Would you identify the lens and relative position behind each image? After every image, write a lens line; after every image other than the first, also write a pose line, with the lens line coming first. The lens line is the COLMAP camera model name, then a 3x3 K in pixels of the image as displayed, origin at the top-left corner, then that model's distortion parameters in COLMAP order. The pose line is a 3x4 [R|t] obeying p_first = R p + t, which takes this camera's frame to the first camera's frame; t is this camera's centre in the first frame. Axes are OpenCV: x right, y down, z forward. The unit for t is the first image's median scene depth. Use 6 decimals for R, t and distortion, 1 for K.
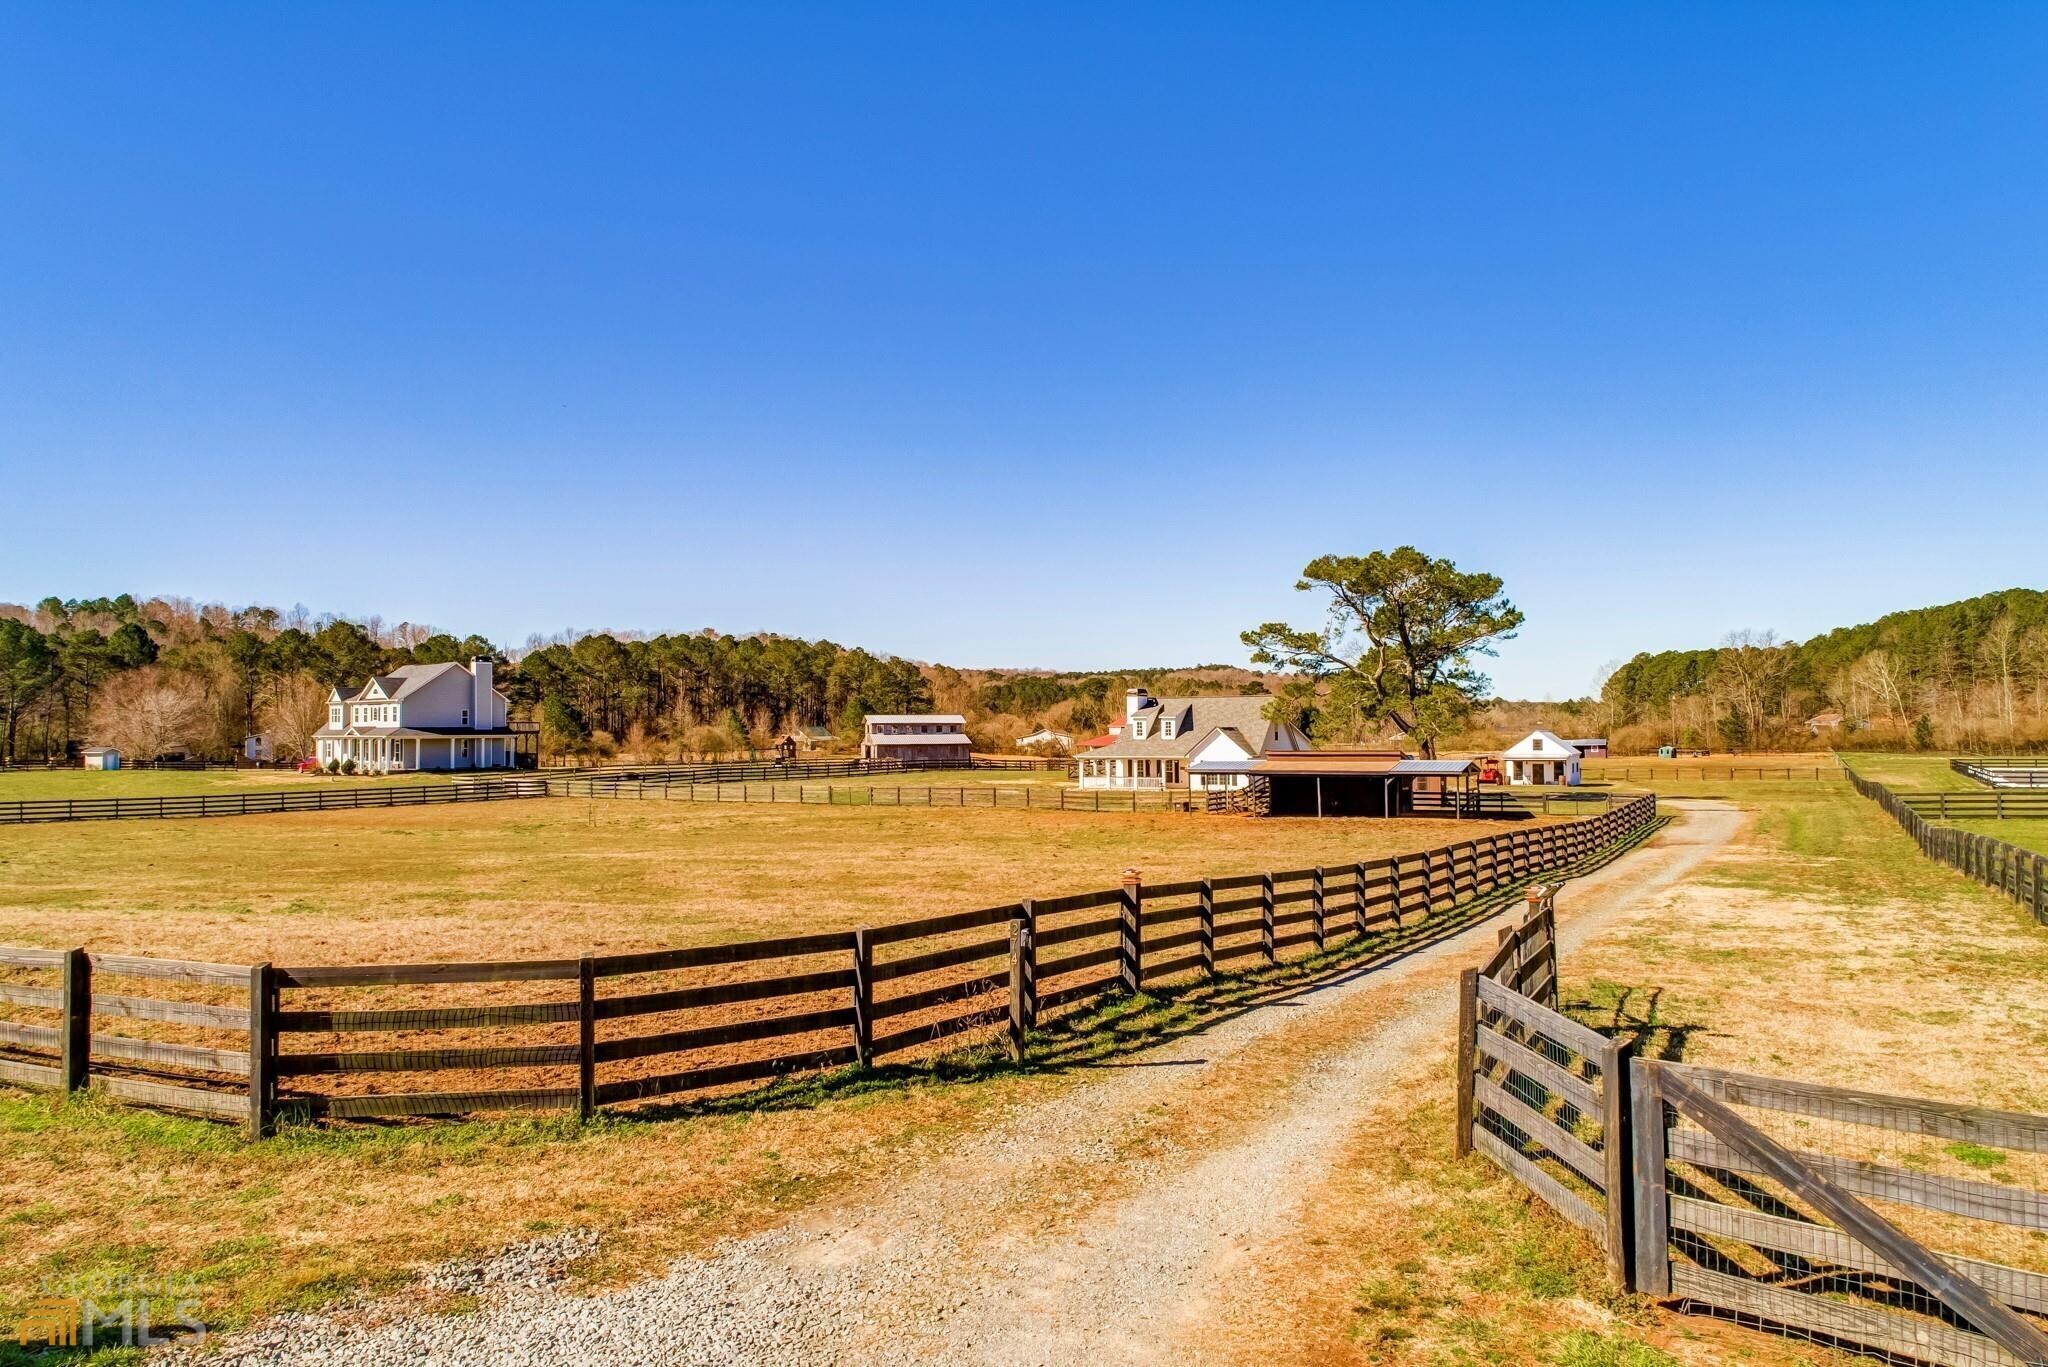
lens RADIAL K [[1368.5, 0, 1024.0], [0, 1368.5, 683.5], [0, 0, 1]] dist [-0.001552, 0.003914]
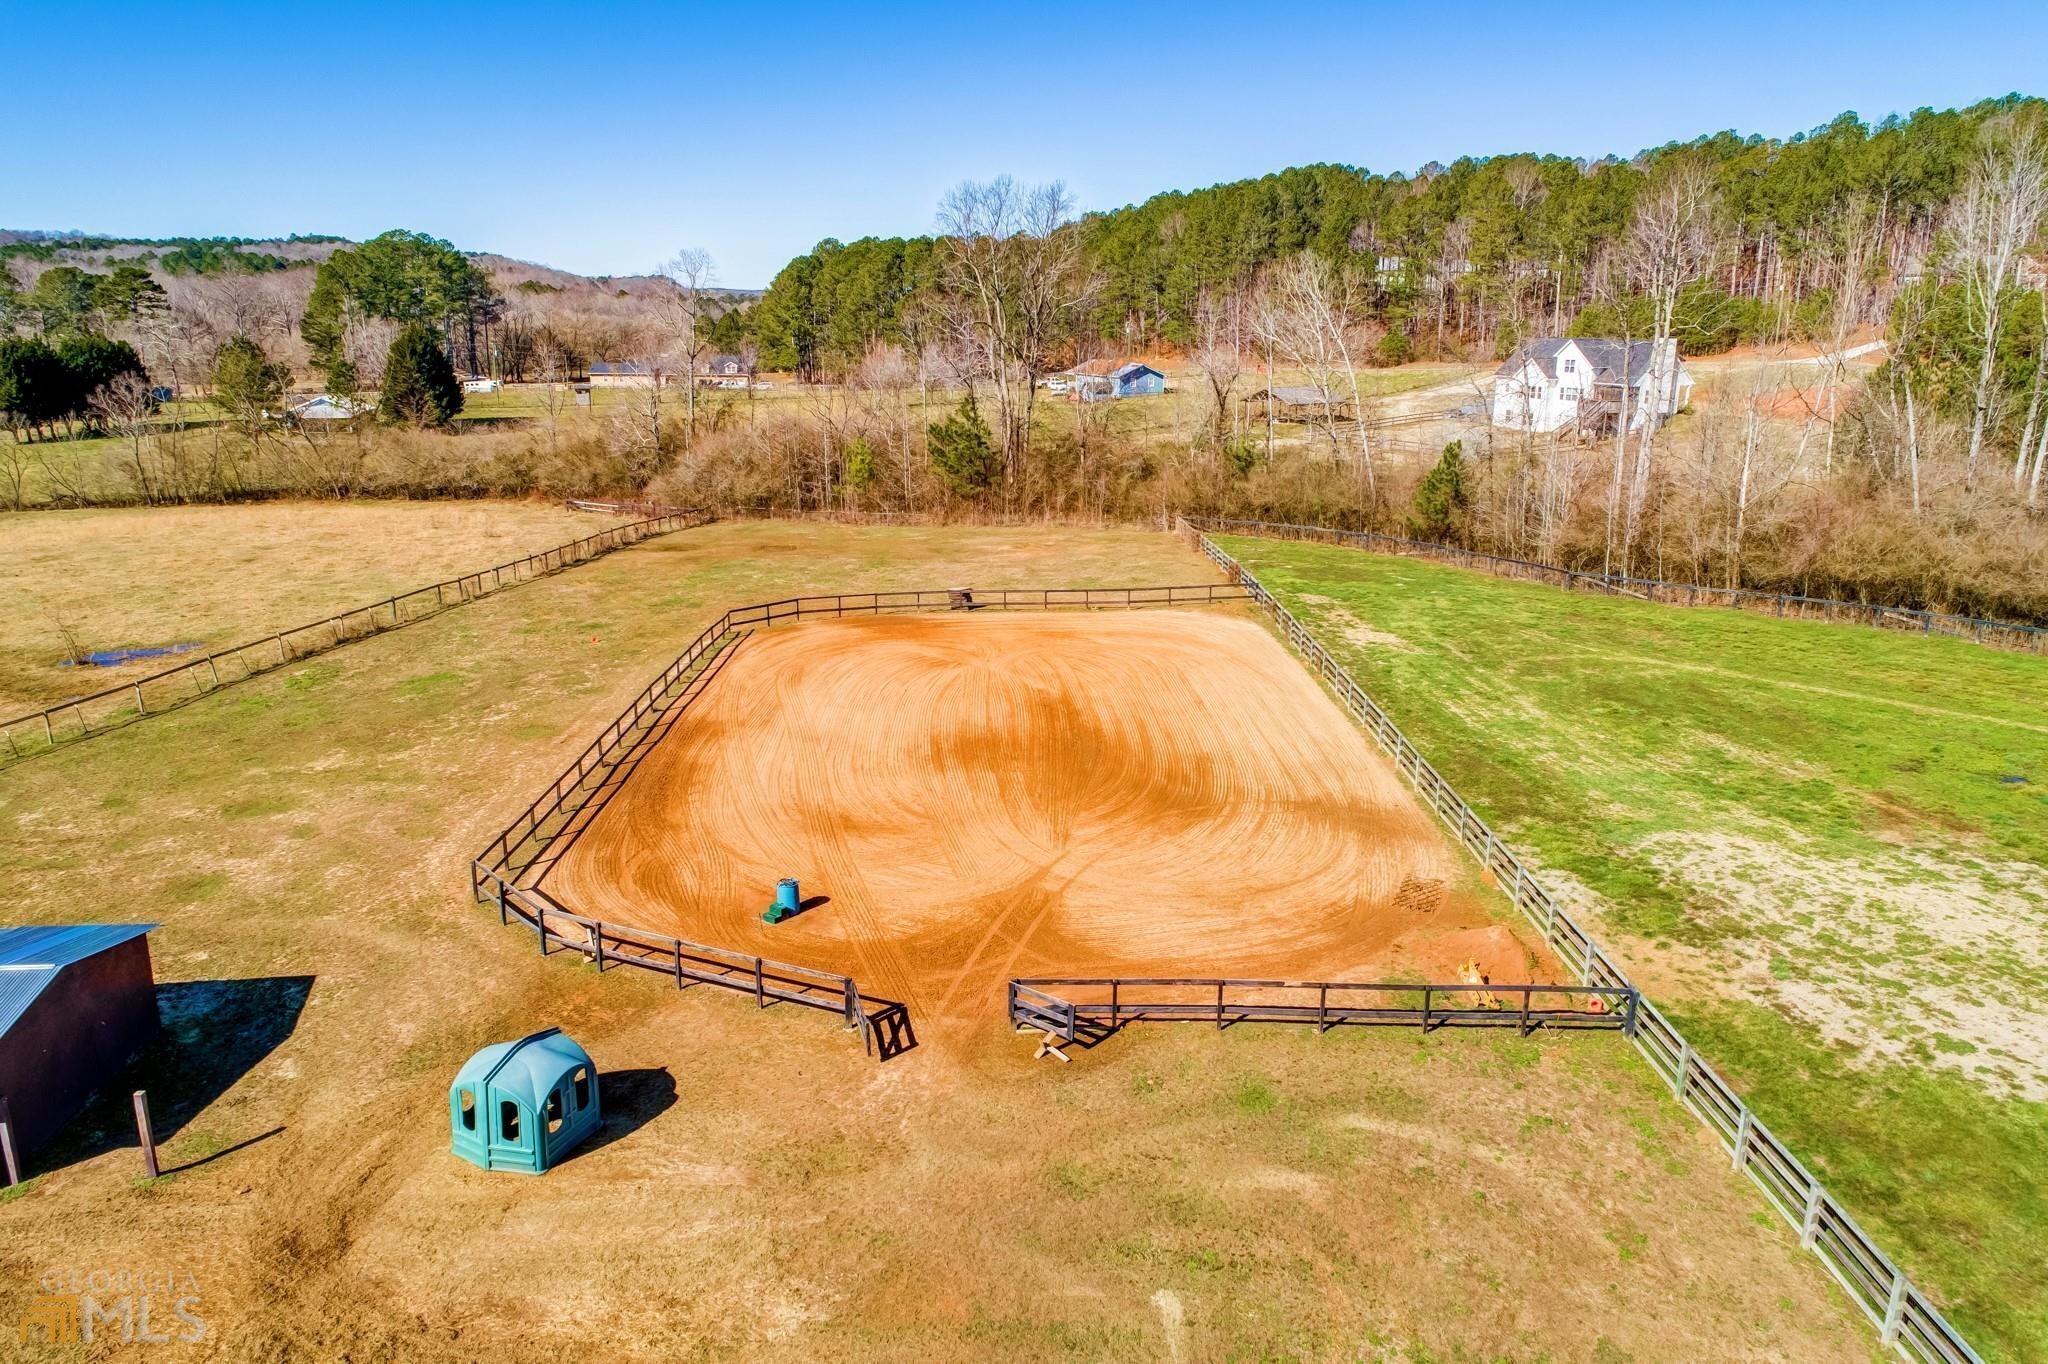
lens RADIAL K [[1368.5, 0, 1024.0], [0, 1368.5, 682.0], [0, 0, 1]] dist [-0.001552, 0.003914]
pose [[0.861258, -0.118924, 0.494056, 0.257841], [-0.029905, 0.958684, 0.282895, -0.010562], [-0.507287, -0.258421, 0.822118, 0.507885]]
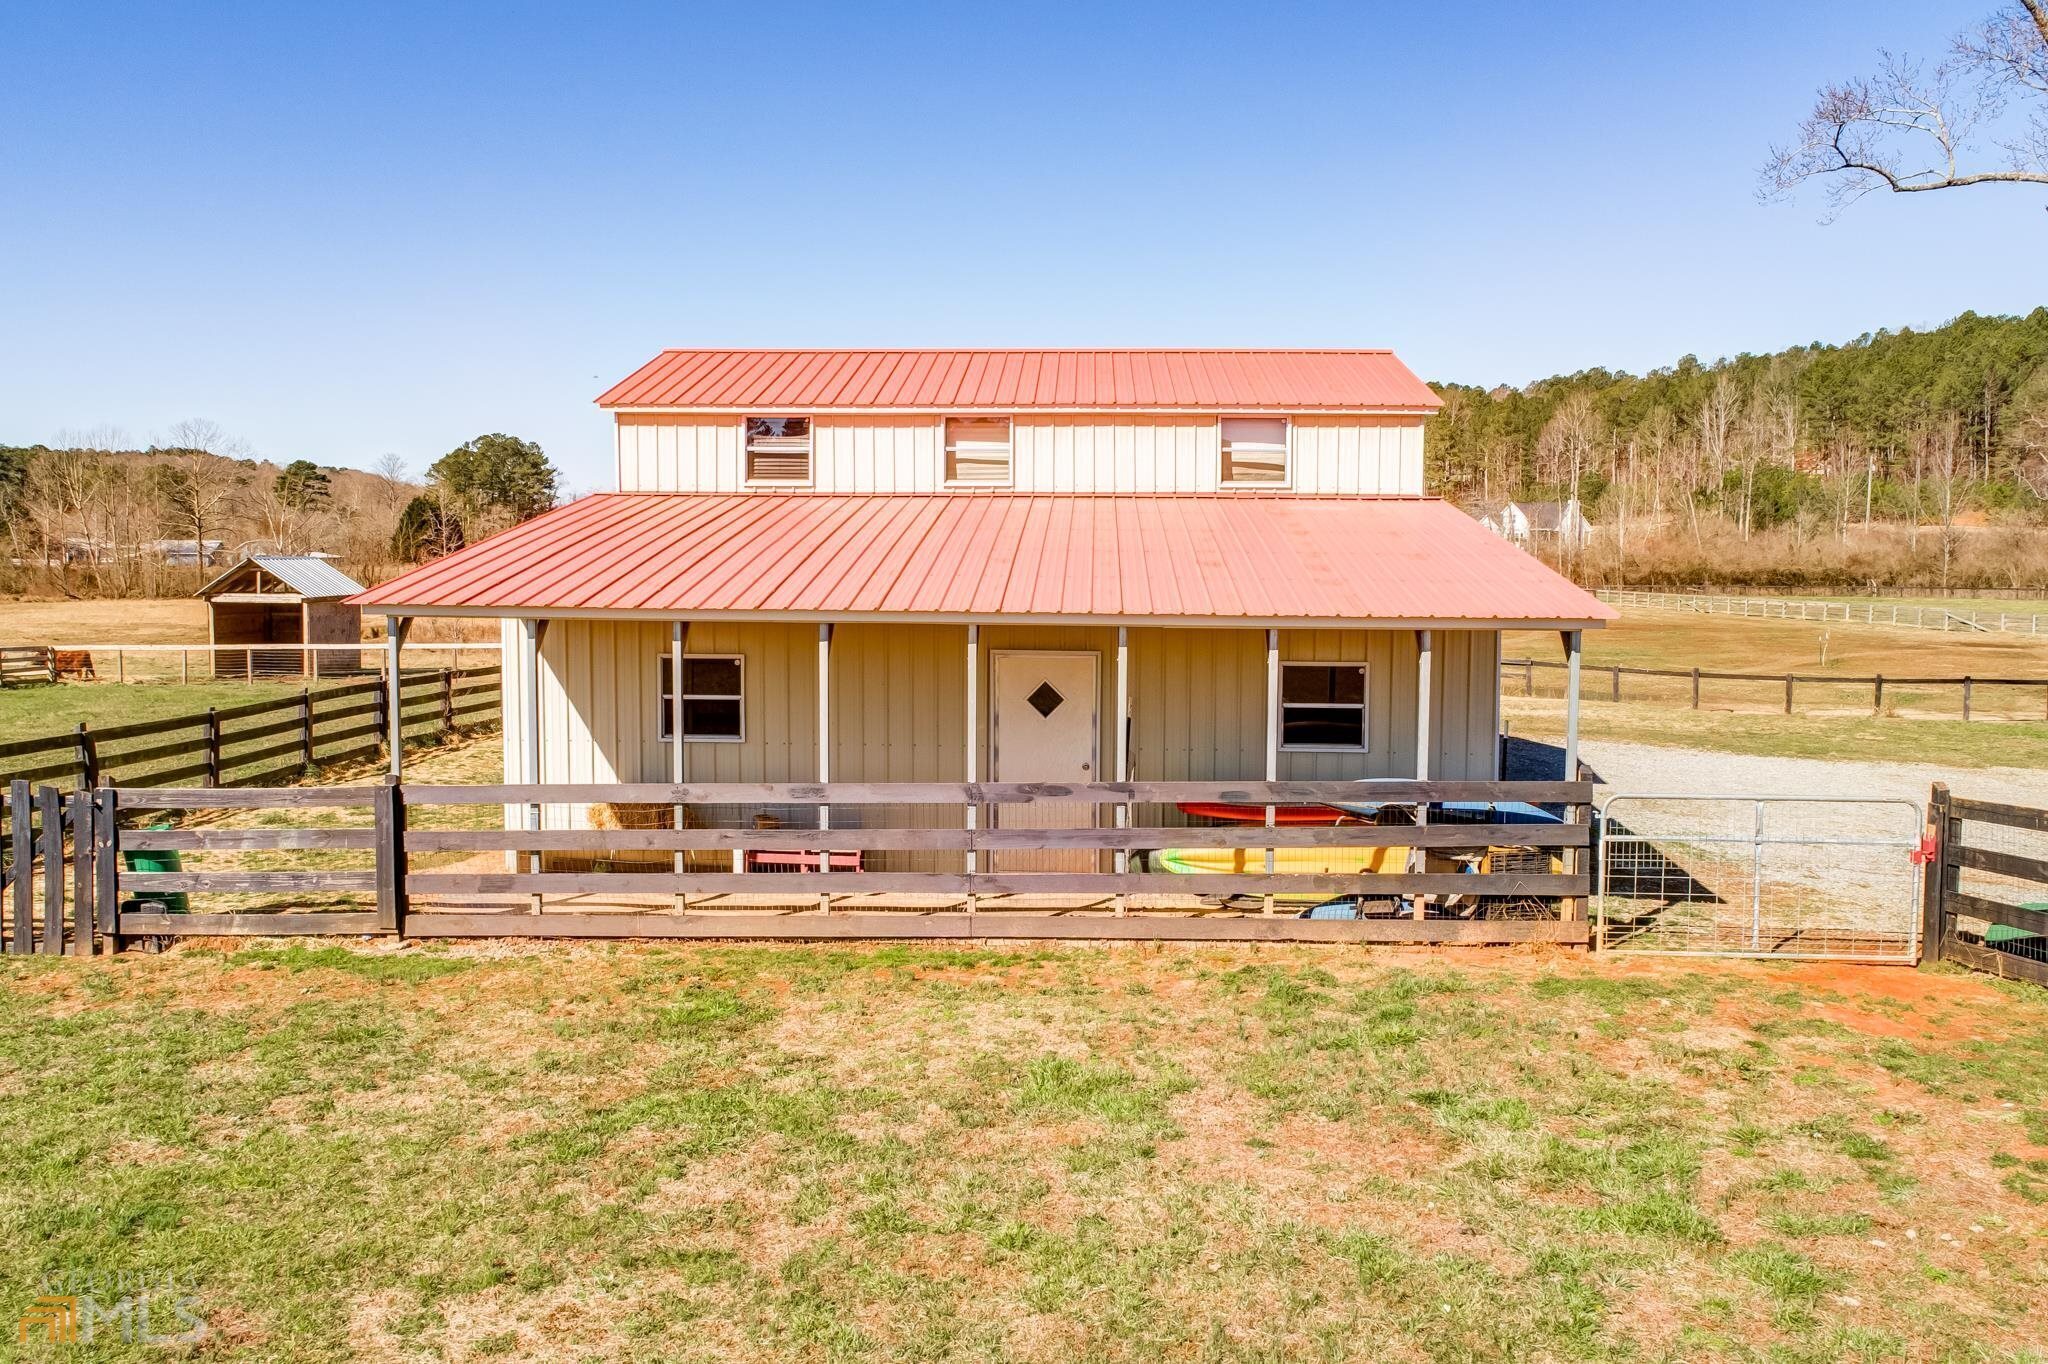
lens RADIAL K [[1584.0, 0, 1024.0], [0, 1584.0, 682.0], [0, 0, 1]] dist [0.000412, 0.004060]
pose [[0.803828, -0.036331, 0.593751, 0.009631], [-0.033368, 0.993808, 0.105984, 0.014397], [-0.593925, -0.105005, 0.797638, 0.340279]]
